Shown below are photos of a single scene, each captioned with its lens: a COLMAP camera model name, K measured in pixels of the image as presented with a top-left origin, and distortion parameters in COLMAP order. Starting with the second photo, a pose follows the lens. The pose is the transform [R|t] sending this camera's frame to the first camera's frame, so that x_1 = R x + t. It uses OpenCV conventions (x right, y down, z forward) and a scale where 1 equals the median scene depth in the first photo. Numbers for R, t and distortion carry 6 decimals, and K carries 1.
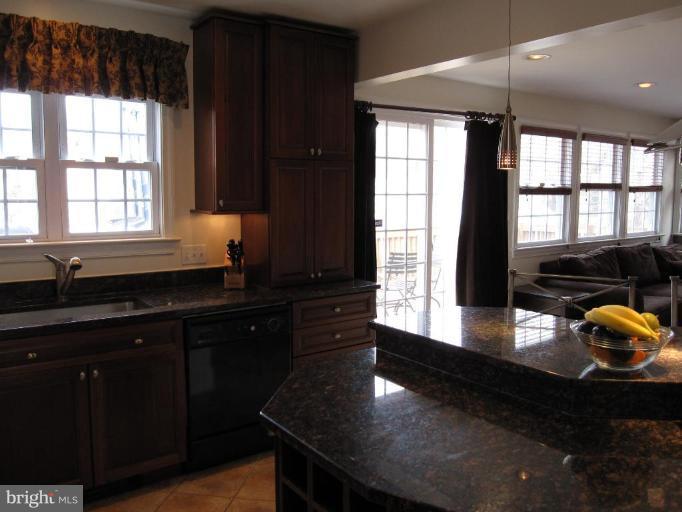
lens RADIAL K [[567.0, 0, 343.4], [0, 567.0, 252.4], [0, 0, 1]] dist [-0.076867, 0.045873]
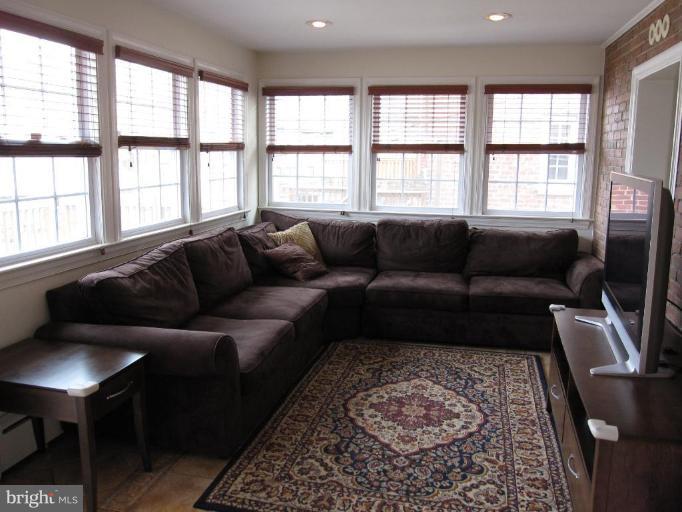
lens RADIAL K [[567.0, 0, 343.4], [0, 567.0, 252.4], [0, 0, 1]] dist [-0.076867, 0.045873]
pose [[0.758175, -0.099877, 0.644356, 0.213667], [0.051059, 0.994259, 0.094035, -0.046409], [-0.650049, -0.038395, 0.758922, 0.405738]]
